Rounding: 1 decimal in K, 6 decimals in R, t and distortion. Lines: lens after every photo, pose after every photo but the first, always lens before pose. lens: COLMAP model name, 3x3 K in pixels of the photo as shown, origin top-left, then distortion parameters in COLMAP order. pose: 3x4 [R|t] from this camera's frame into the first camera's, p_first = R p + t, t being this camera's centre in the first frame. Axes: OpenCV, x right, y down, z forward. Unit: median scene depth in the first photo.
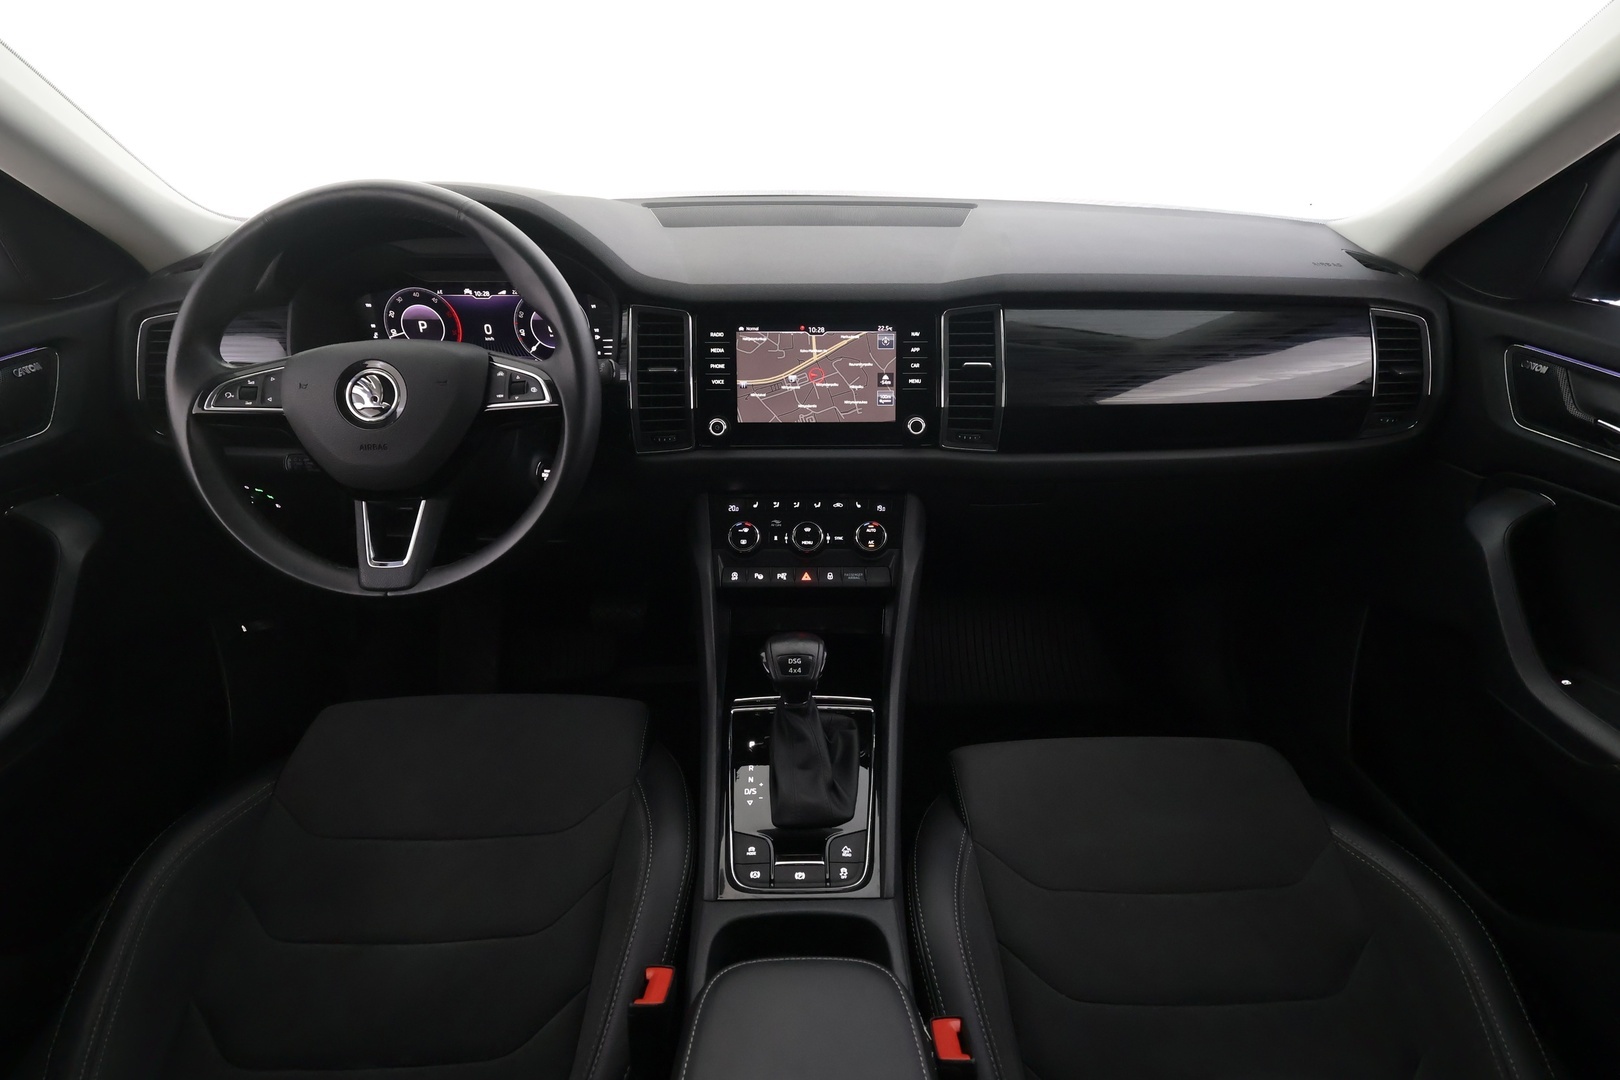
lens RADIAL K [[753.0, 0, 806.5], [0, 753.0, 540.2], [0, 0, 1]] dist [0.001952, 0.003943]
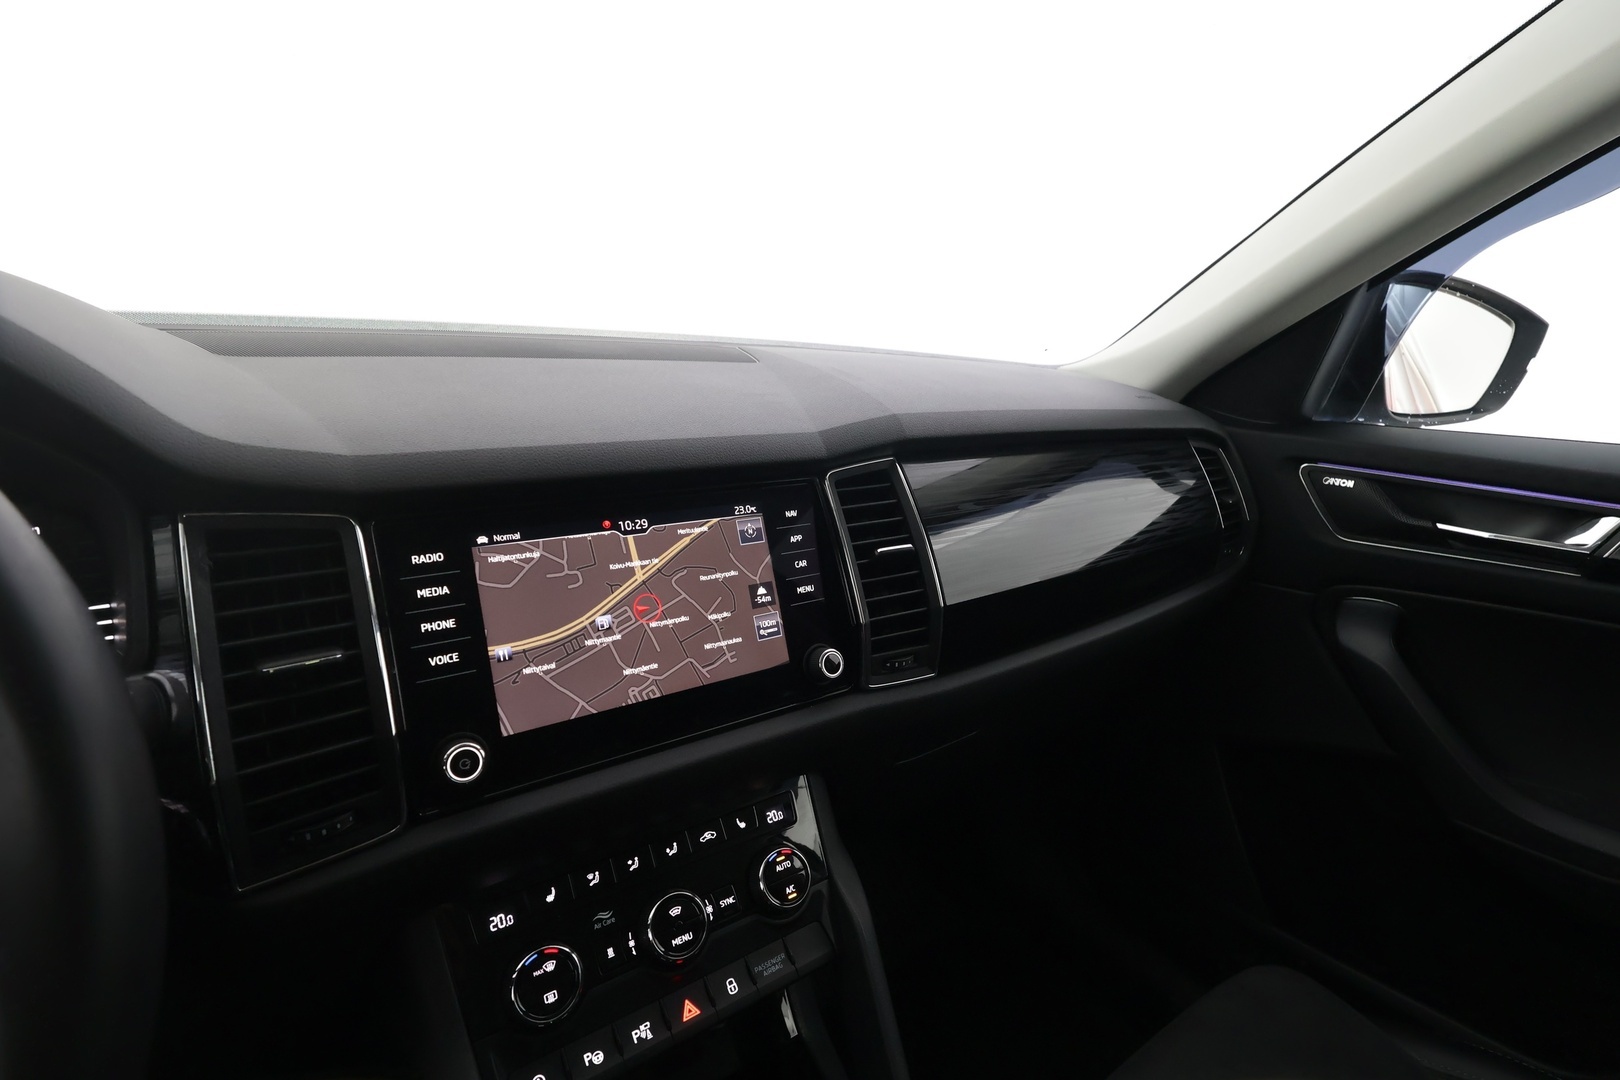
lens RADIAL K [[753.0, 0, 809.0], [0, 753.0, 541.1], [0, 0, 1]] dist [0.001952, 0.003943]
pose [[0.824960, -0.121663, 0.551942, -0.178202], [0.245460, 0.956776, -0.155978, -0.154850], [-0.509108, 0.264155, 0.819165, 0.504538]]
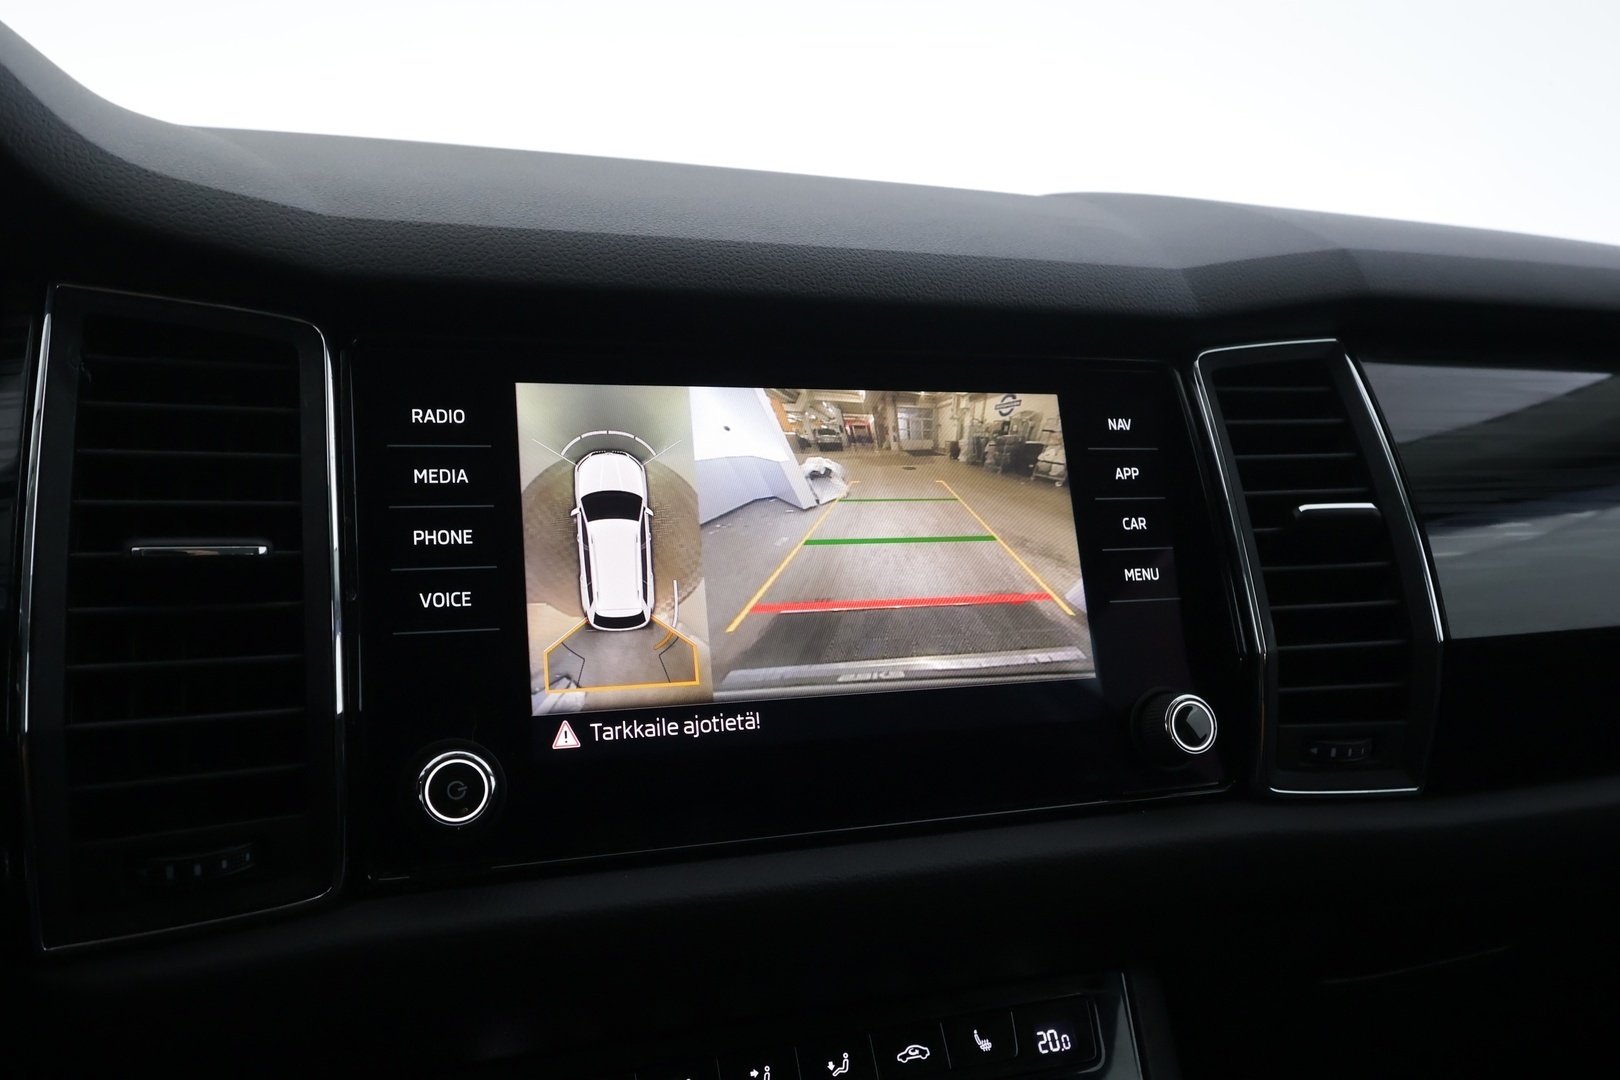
lens RADIAL K [[1261.7, 0, 798.7], [0, 1261.7, 541.2], [0, 0, 1]] dist [0.002517, 0.001294]
pose [[0.943544, -0.019662, 0.330664, -0.144624], [0.127084, 0.943336, -0.306539, -0.090395], [-0.305901, 0.331255, 0.892578, 0.602030]]
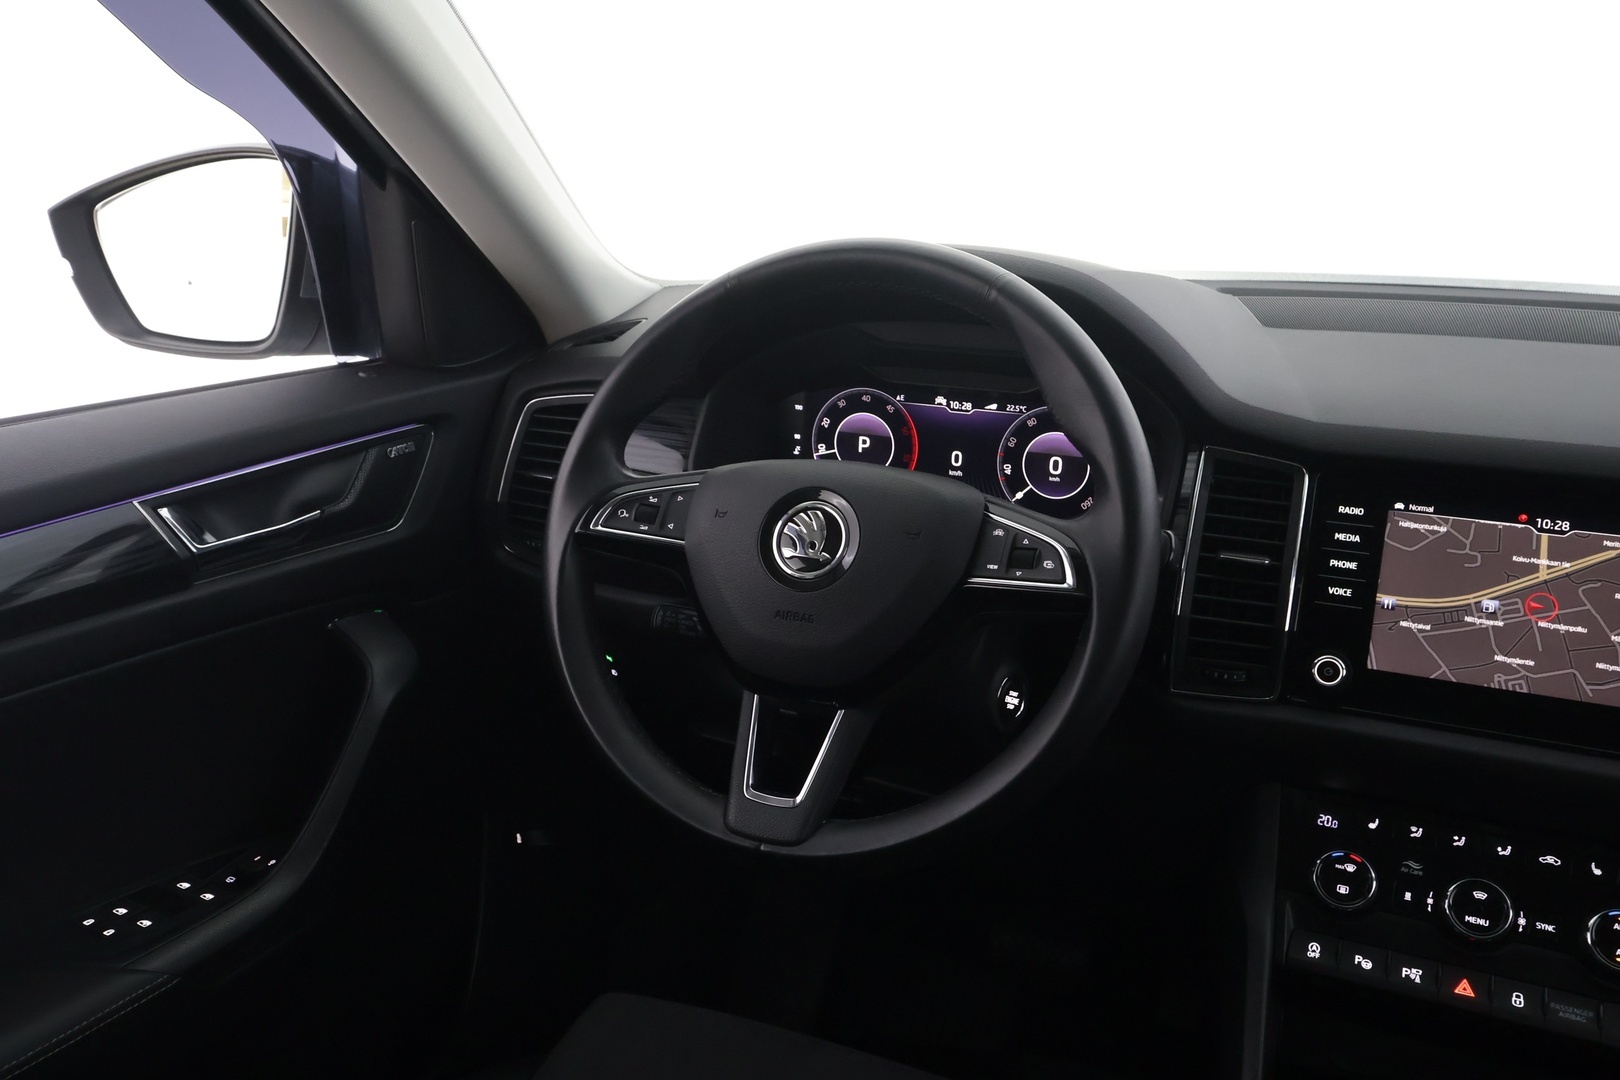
lens RADIAL K [[1261.7, 0, 815.3], [0, 1261.7, 546.7], [0, 0, 1]] dist [0.002517, 0.001294]
pose [[0.909891, 0.131975, -0.393296, -0.108170], [-0.212561, 0.962458, -0.168796, -0.001094], [0.356254, 0.237185, 0.903784, 0.005266]]
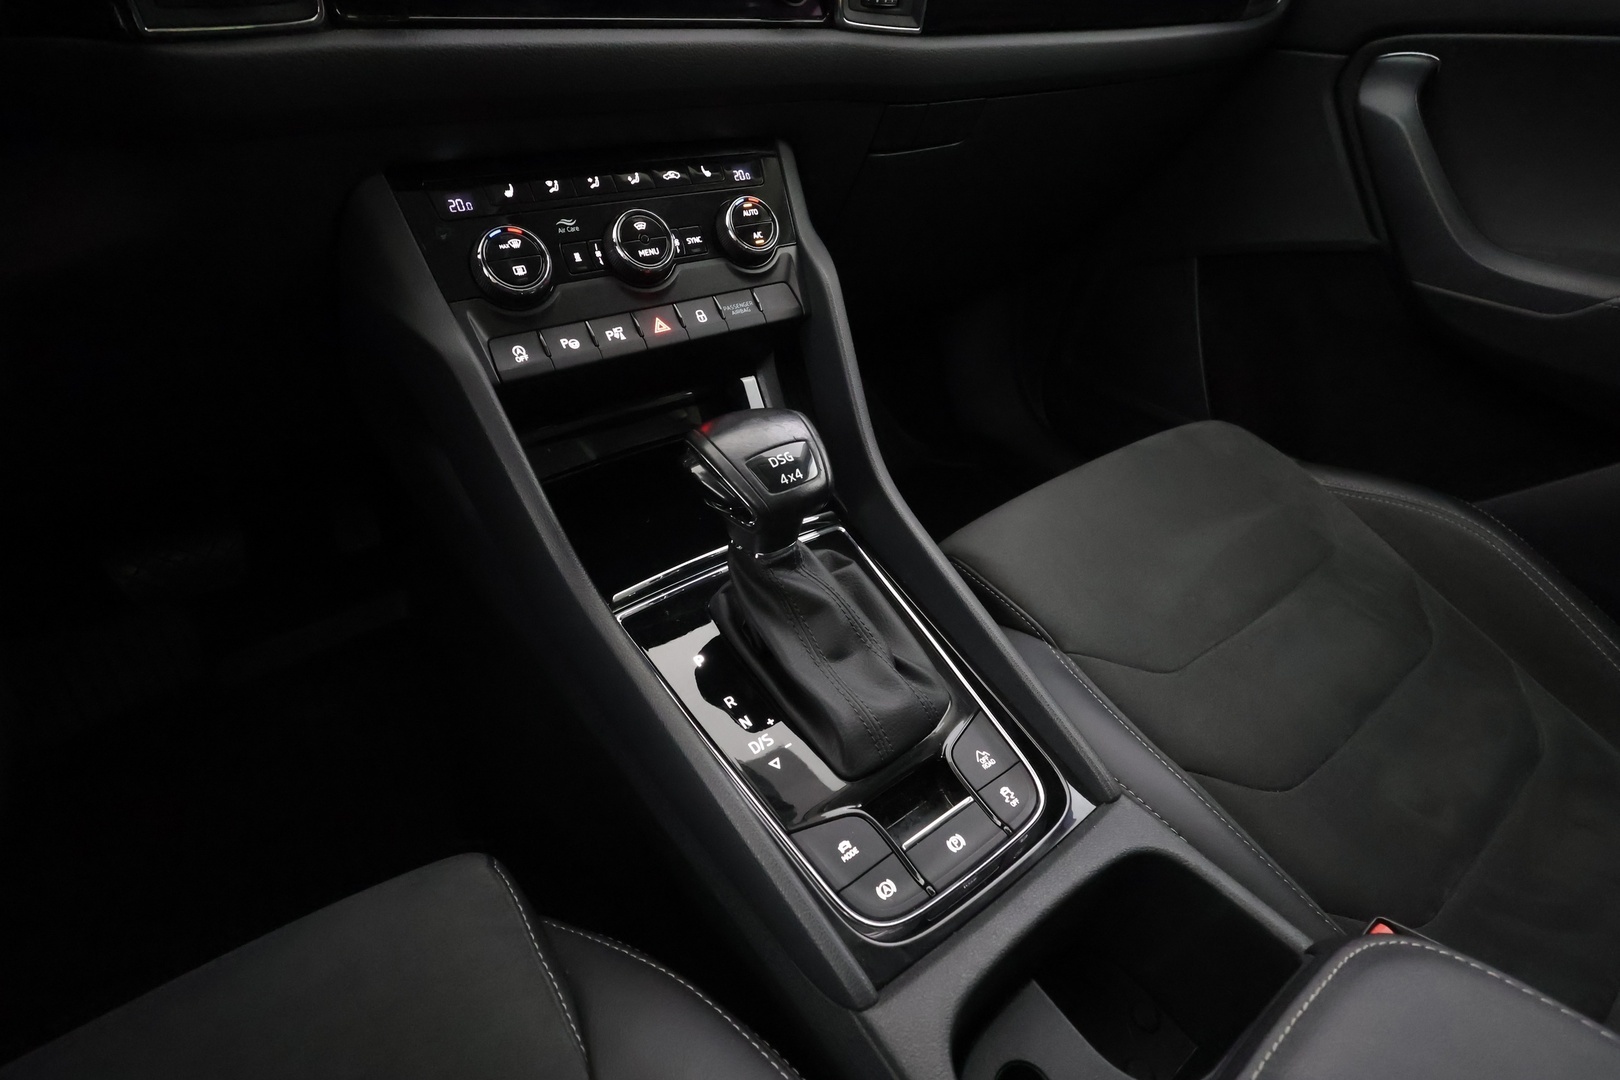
lens RADIAL K [[753.0, 0, 807.2], [0, 753.0, 538.0], [0, 0, 1]] dist [0.001952, 0.003943]
pose [[0.814884, -0.325139, 0.479843, -0.221185], [0.231394, 0.941505, 0.244998, 0.086017], [-0.531433, -0.088612, 0.842453, 0.532545]]
